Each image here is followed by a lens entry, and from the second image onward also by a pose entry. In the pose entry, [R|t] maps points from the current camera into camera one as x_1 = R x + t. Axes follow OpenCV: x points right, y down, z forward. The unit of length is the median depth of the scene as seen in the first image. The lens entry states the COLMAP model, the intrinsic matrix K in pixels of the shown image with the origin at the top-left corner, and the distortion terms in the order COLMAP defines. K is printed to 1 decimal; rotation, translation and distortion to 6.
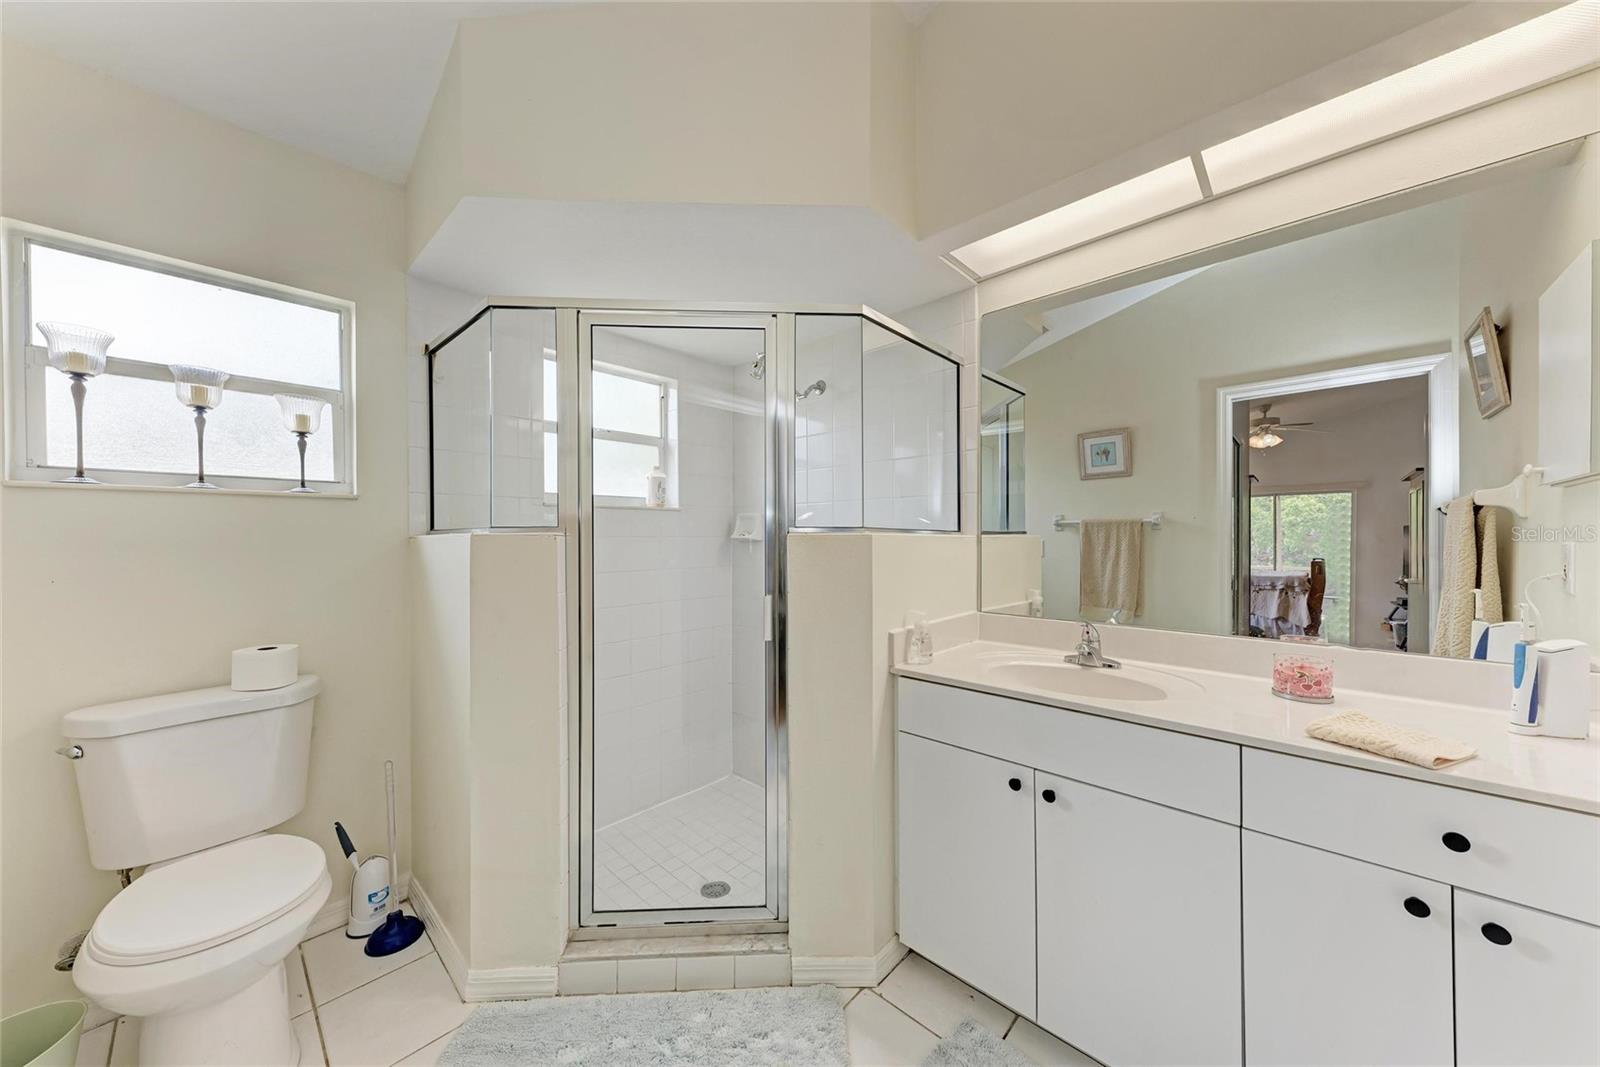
lens RADIAL K [[549.7, 0, 798.6], [0, 549.7, 539.0], [0, 0, 1]] dist [0.014739, -0.001341]
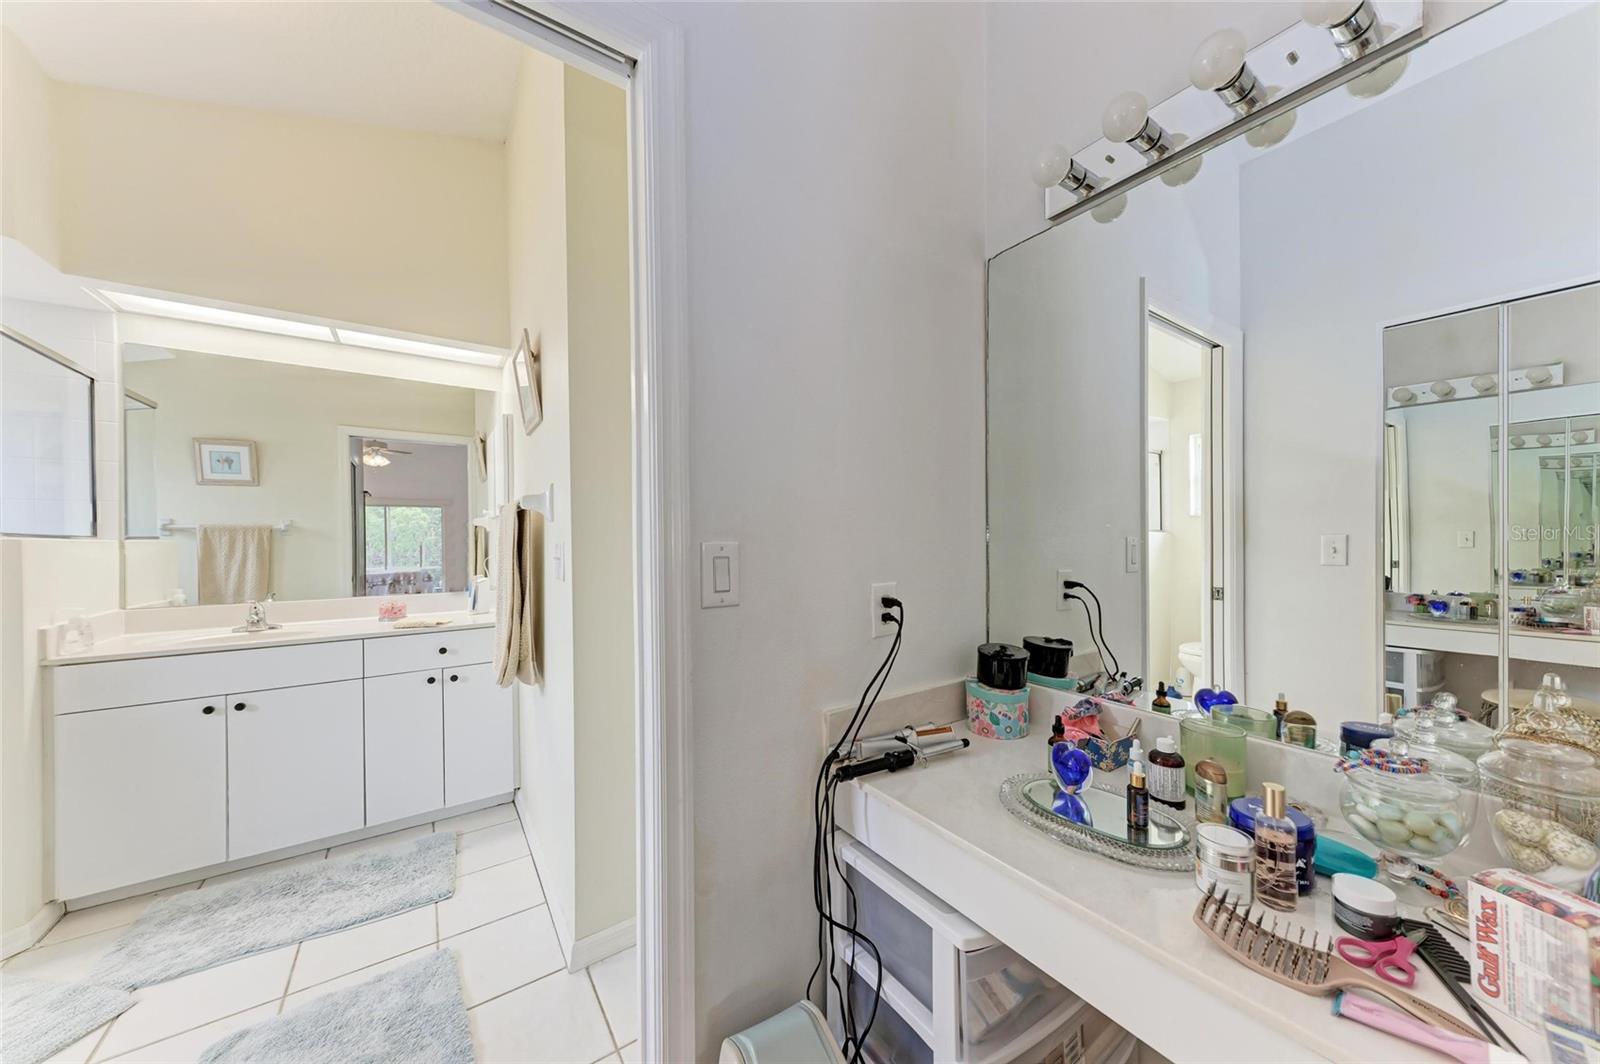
lens RADIAL K [[549.7, 0, 800.7], [0, 549.7, 540.2], [0, 0, 1]] dist [0.014739, -0.001341]
pose [[0.218905, -0.004631, 0.975735, -0.244389], [0.012474, 0.999920, 0.001947, 0.004641], [-0.975666, 0.011745, 0.218946, -0.296237]]
